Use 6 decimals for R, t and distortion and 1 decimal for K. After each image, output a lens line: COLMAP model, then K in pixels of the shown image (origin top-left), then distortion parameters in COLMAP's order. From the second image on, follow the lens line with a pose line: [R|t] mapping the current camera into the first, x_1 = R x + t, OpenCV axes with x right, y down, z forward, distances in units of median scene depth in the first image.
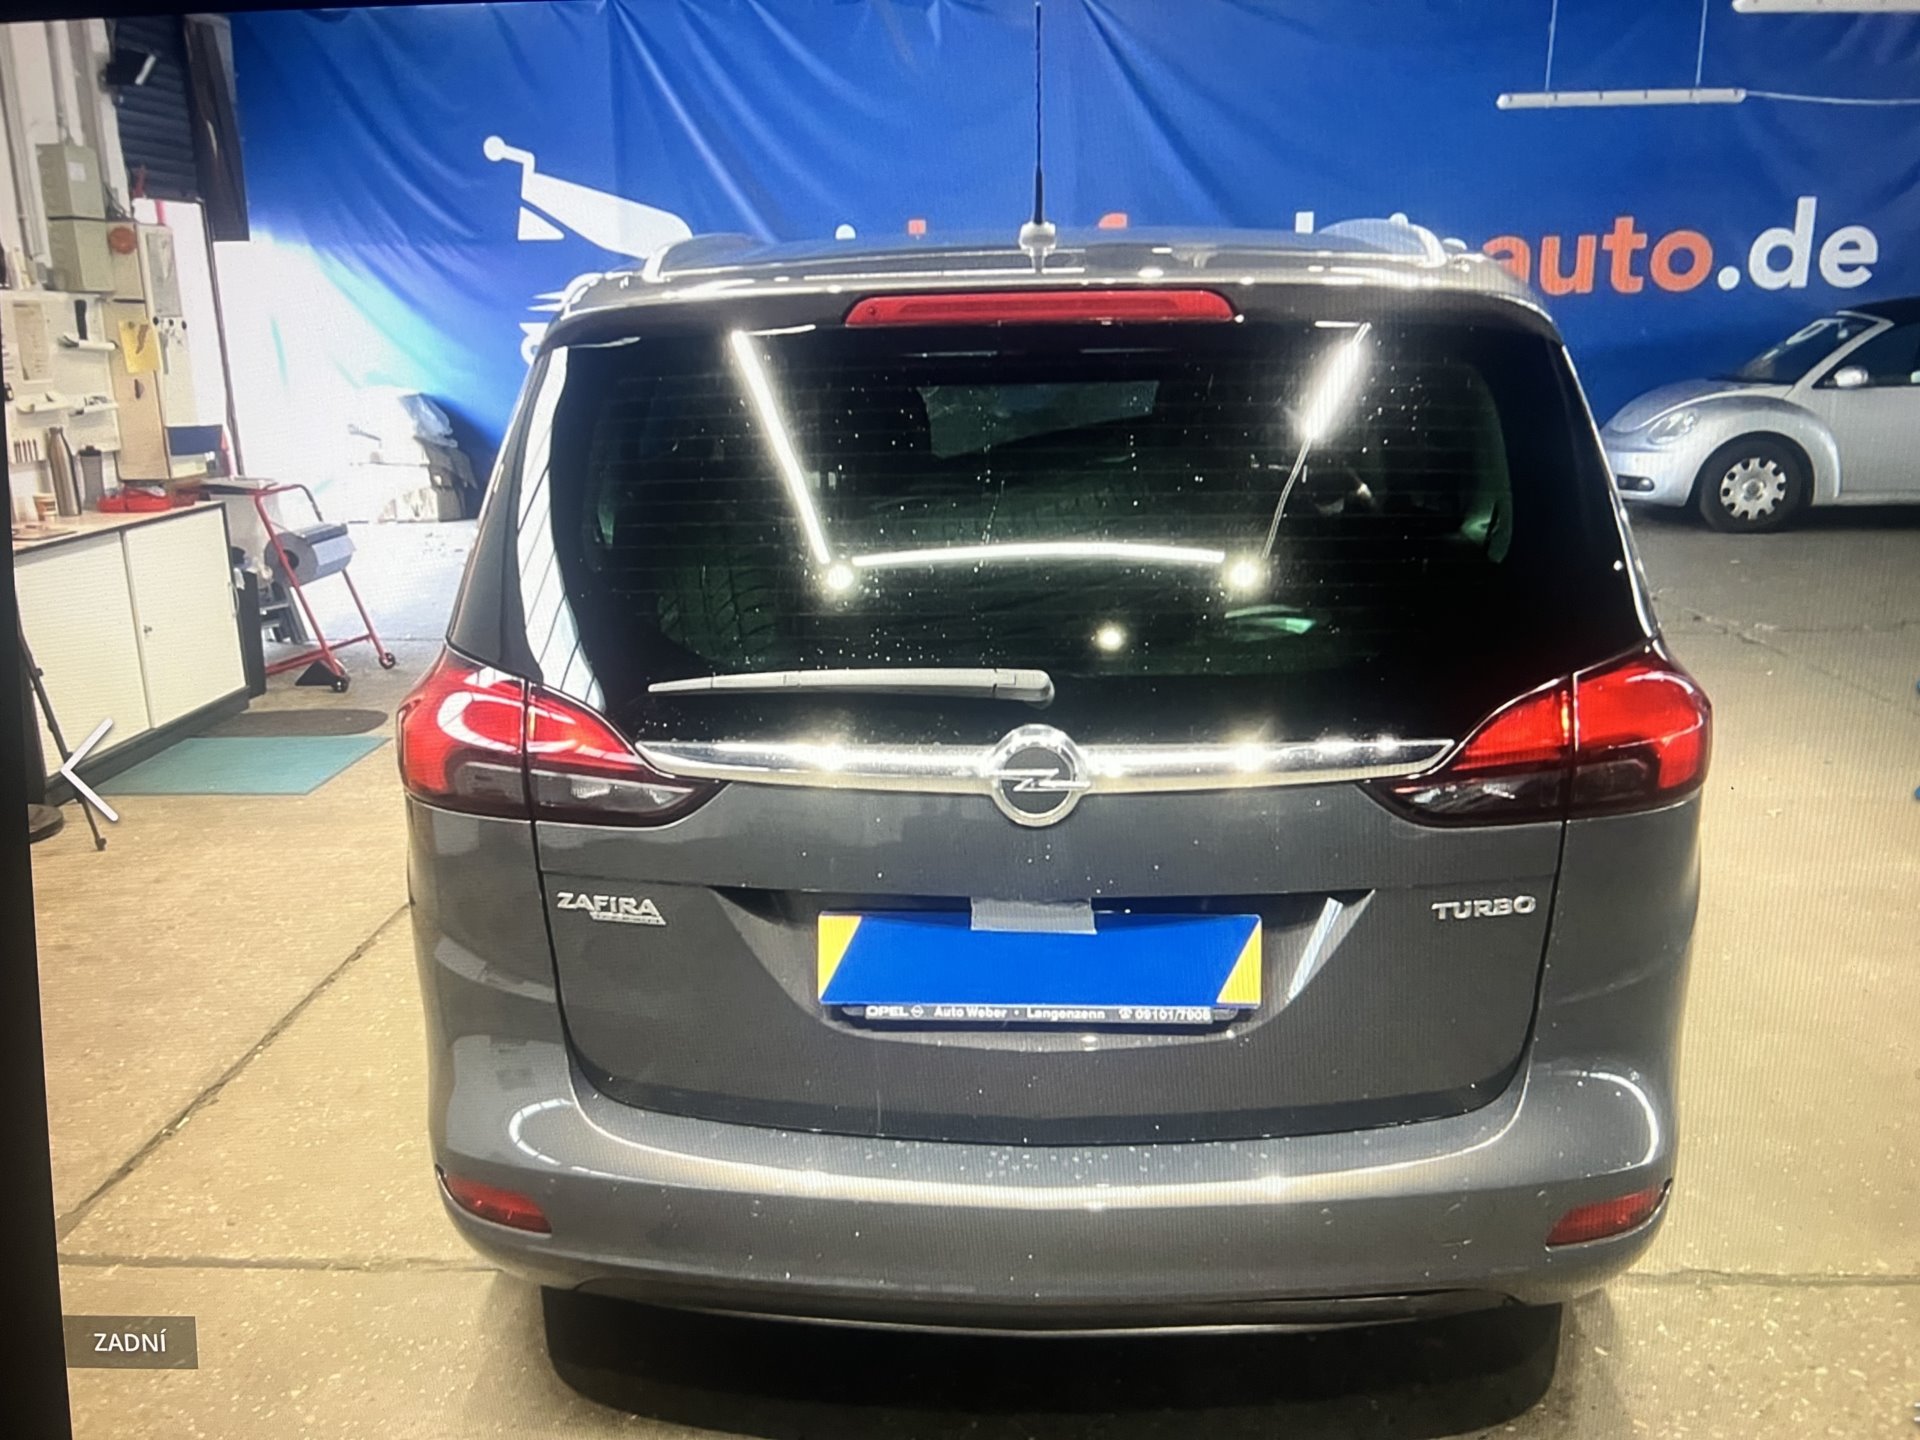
lens RADIAL K [[1664.4, 0, 959.1], [0, 1664.4, 760.8], [0, 0, 1]] dist [-0.014012, -0.021242]
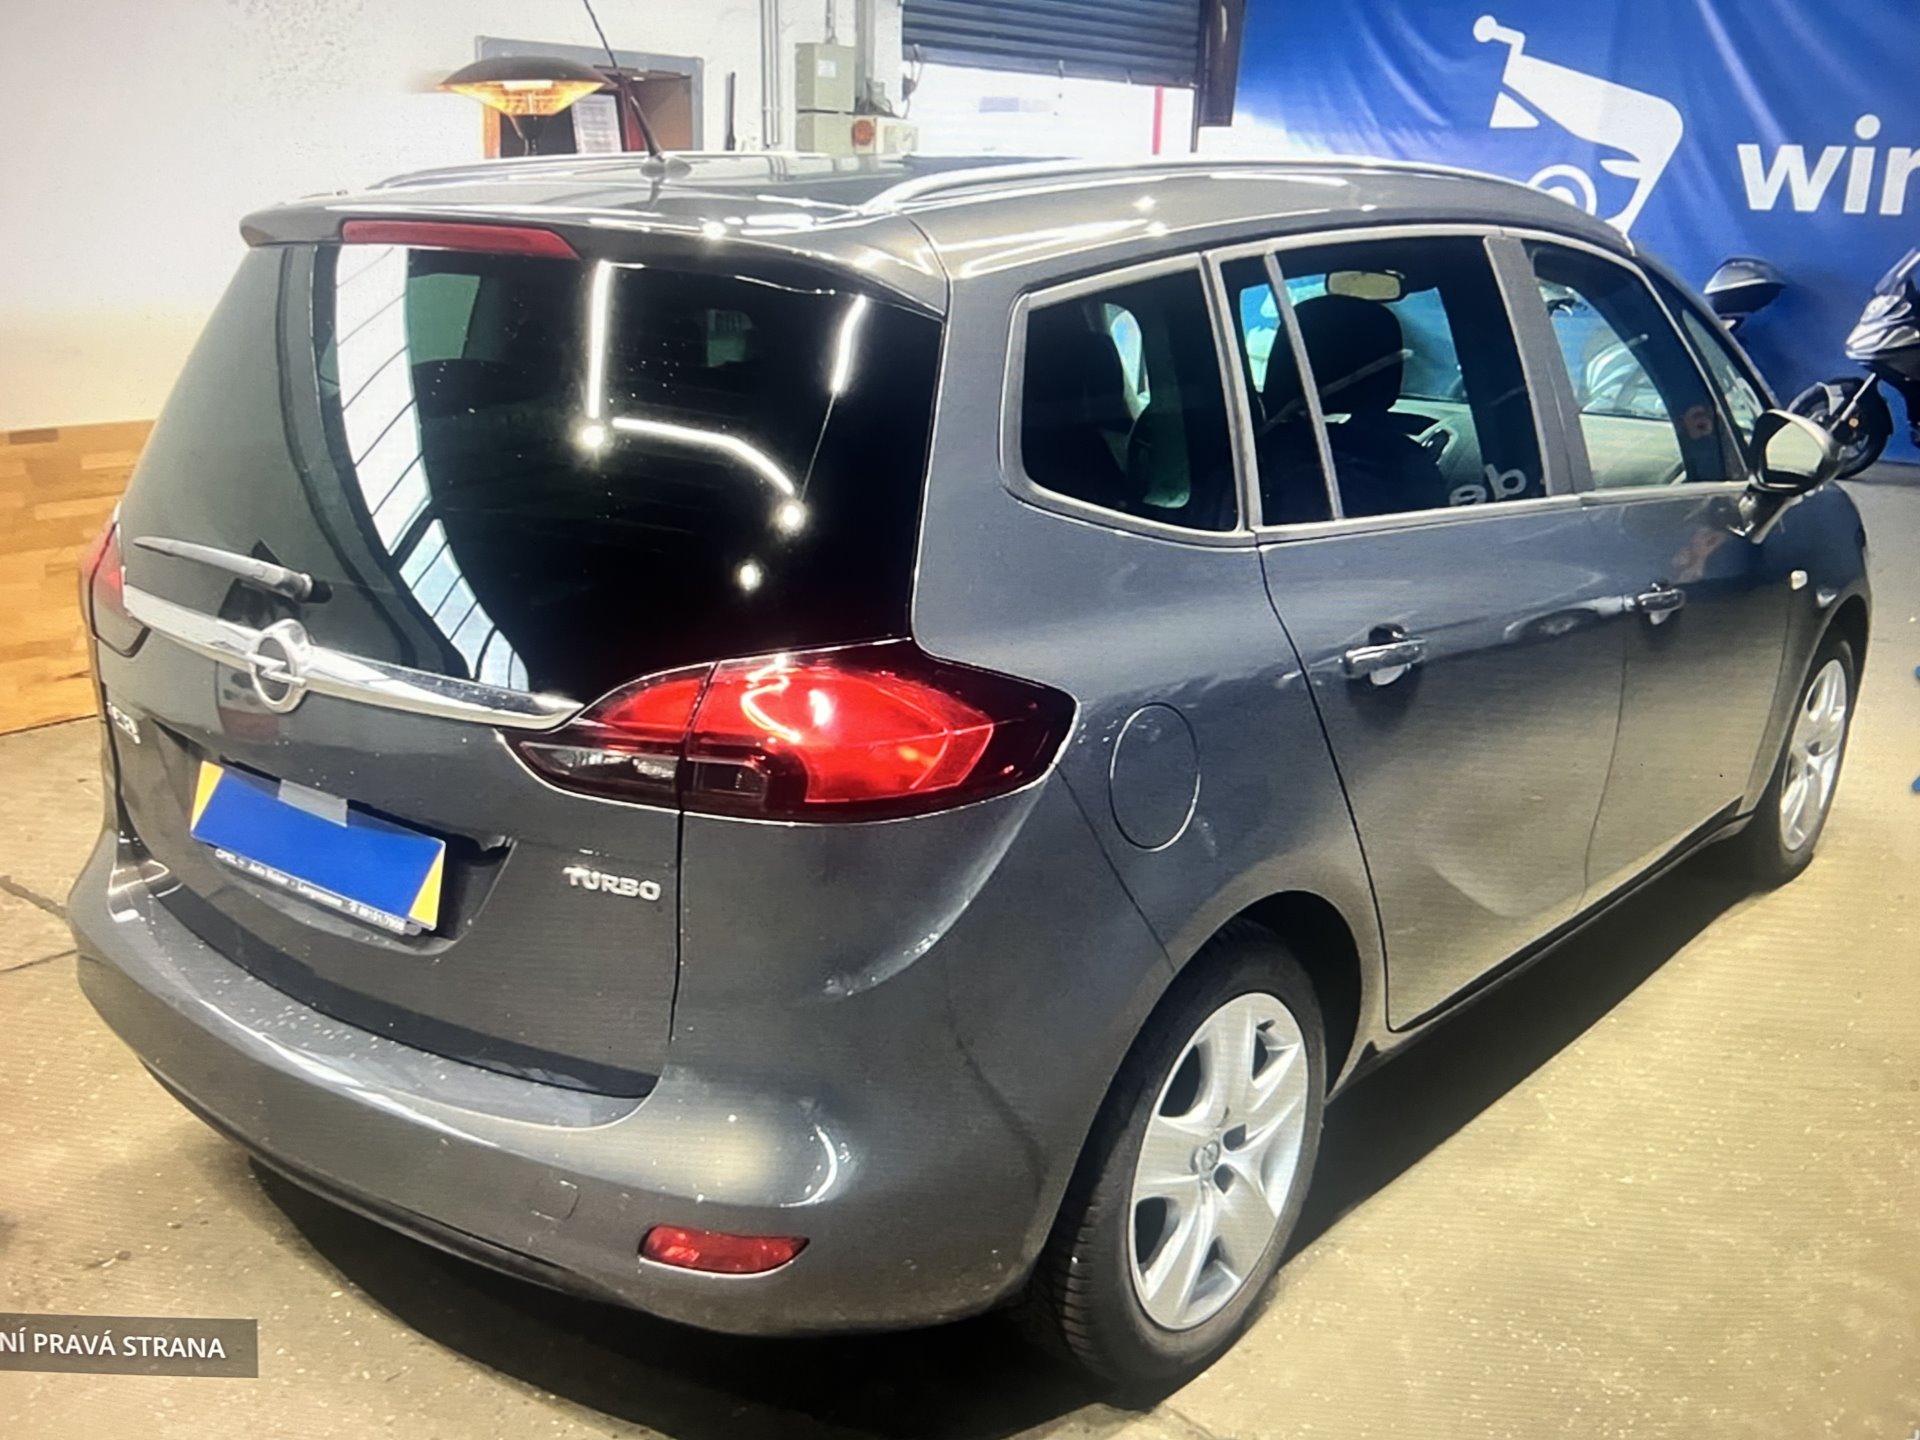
lens RADIAL K [[1733.5, 0, 960.0], [0, 1733.5, 720.0], [0, 0, 1]] dist [-0.001872, -0.007528]
pose [[0.839430, 0.175515, -0.514346, 0.209616], [-0.161833, 0.984207, 0.071735, -0.022703], [0.518814, 0.023022, 0.854577, 0.056820]]
